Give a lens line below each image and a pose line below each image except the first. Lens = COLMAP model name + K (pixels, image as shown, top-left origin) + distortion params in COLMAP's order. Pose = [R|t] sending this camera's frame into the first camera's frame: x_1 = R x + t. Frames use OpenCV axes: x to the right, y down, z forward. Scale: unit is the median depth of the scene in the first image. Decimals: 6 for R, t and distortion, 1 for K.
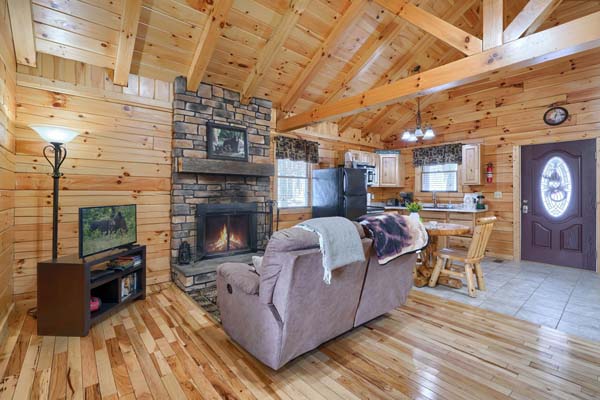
lens RADIAL K [[272.0, 0, 301.9], [0, 272.0, 191.9], [0, 0, 1]] dist [-0.002627, 0.000056]
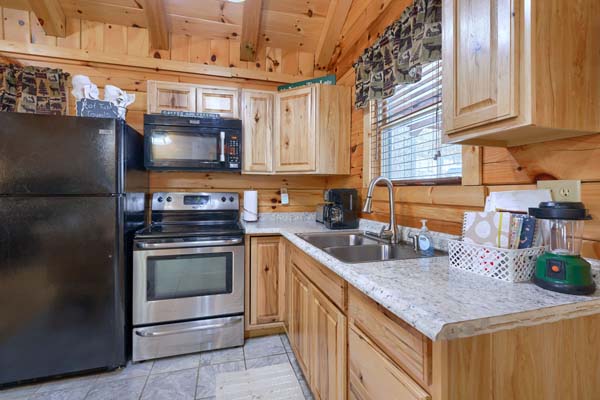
lens RADIAL K [[272.0, 0, 301.9], [0, 272.0, 191.9], [0, 0, 1]] dist [-0.002627, 0.000056]
pose [[0.911777, -0.002460, -0.410678, 0.625620], [0.002877, 0.999996, 0.000396, 0.008121], [0.410675, -0.001543, 0.911780, 0.851000]]
